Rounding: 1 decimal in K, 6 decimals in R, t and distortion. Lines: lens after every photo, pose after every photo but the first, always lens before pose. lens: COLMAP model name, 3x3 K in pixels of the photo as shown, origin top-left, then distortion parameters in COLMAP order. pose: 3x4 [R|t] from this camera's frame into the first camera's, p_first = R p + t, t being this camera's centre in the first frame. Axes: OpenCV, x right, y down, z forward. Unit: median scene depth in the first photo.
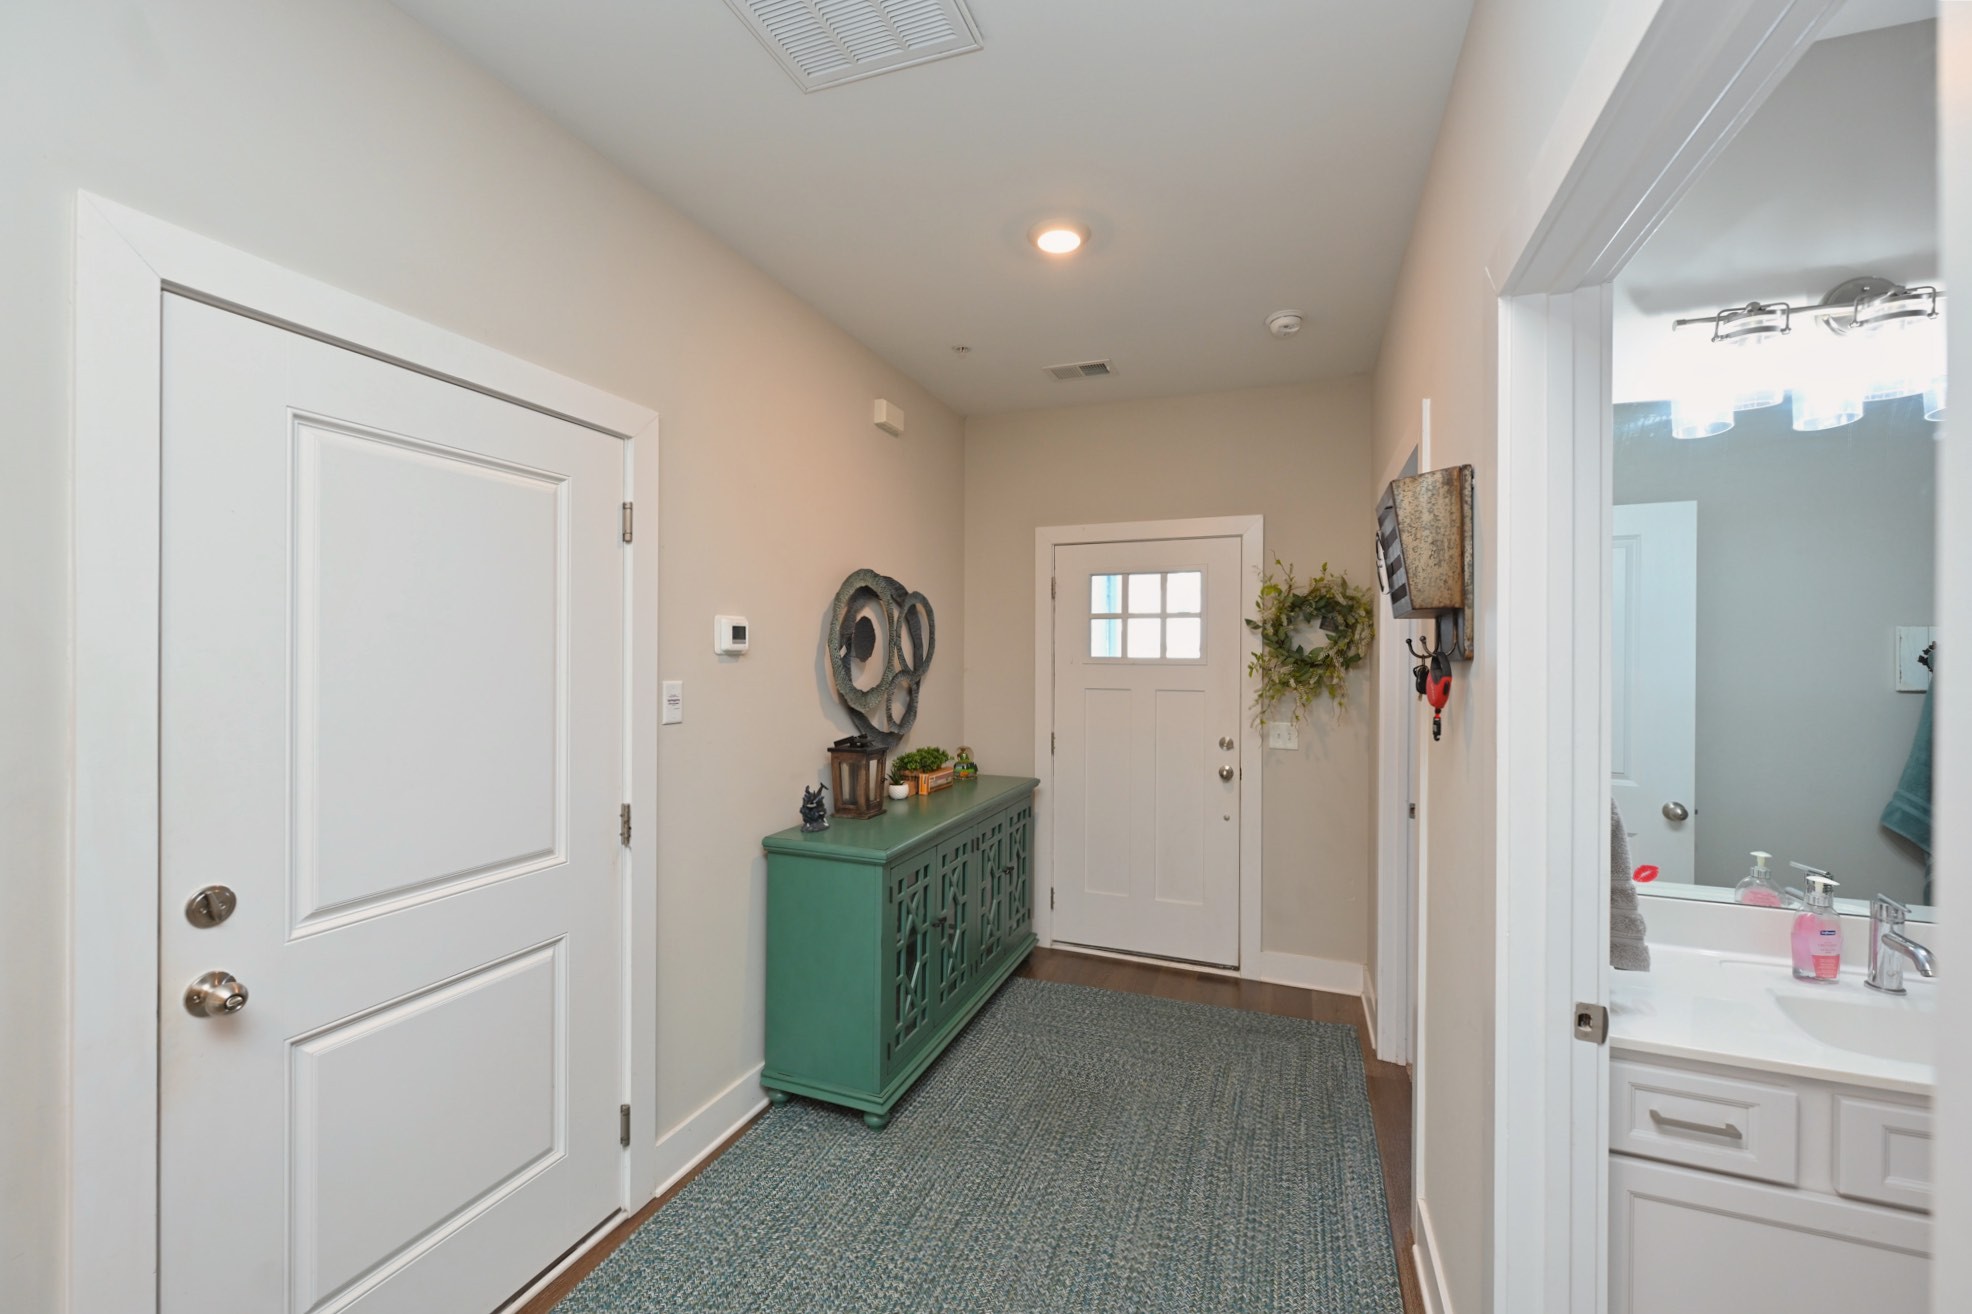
lens RADIAL K [[815.5, 0, 986.1], [0, 815.5, 668.5], [0, 0, 1]] dist [0.001469, 0.000122]
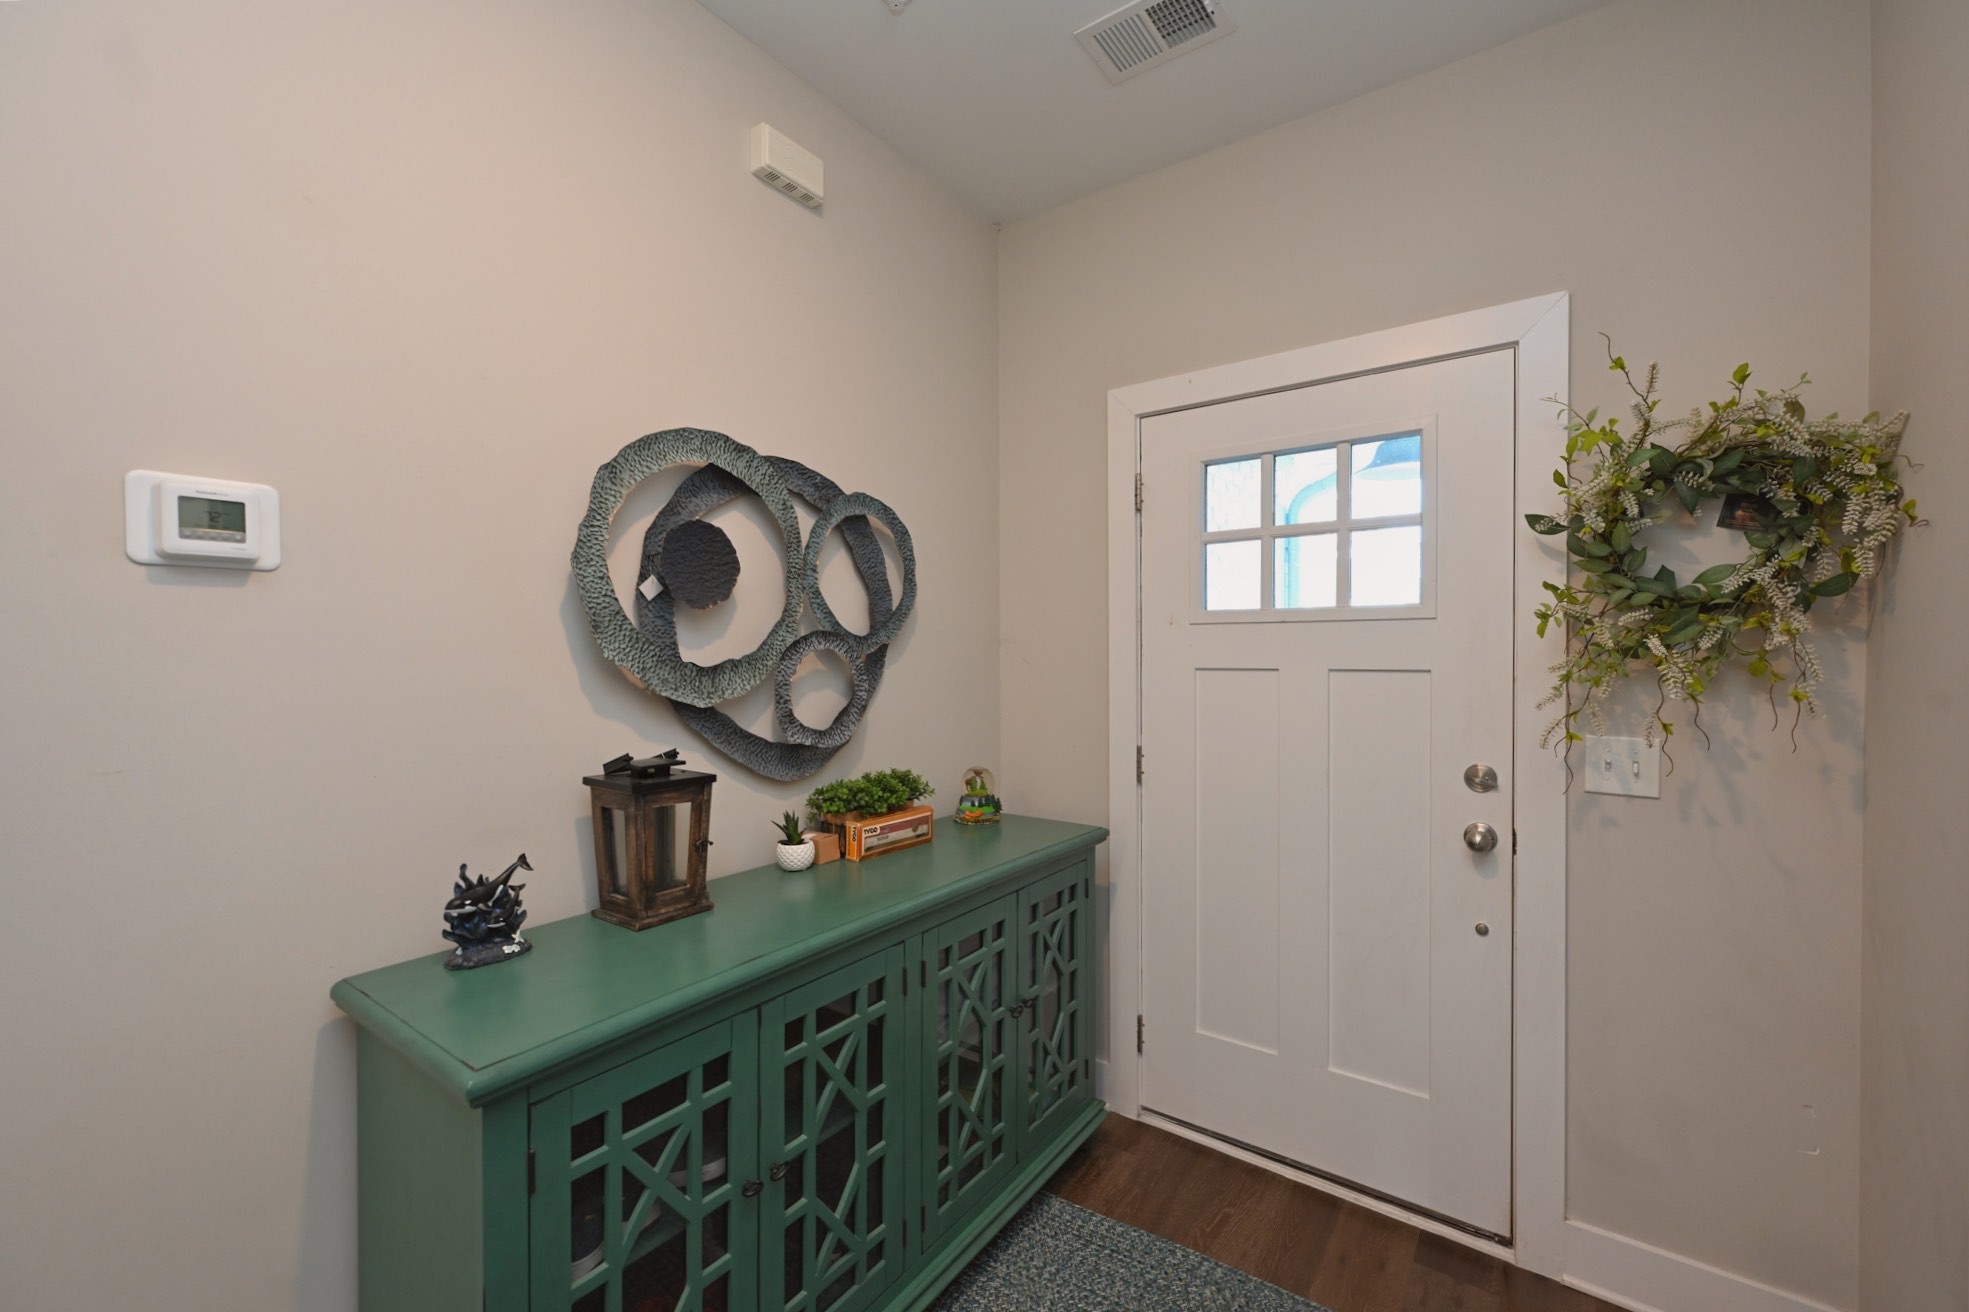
lens RADIAL K [[814.3, 0, 984.6], [0, 814.3, 667.5], [0, 0, 1]] dist [0.001469, 0.000122]
pose [[0.968772, -0.003189, -0.247934, 0.134717], [0.003516, 0.999993, 0.000875, 0.025767], [0.247929, -0.001719, 0.968777, 0.477689]]
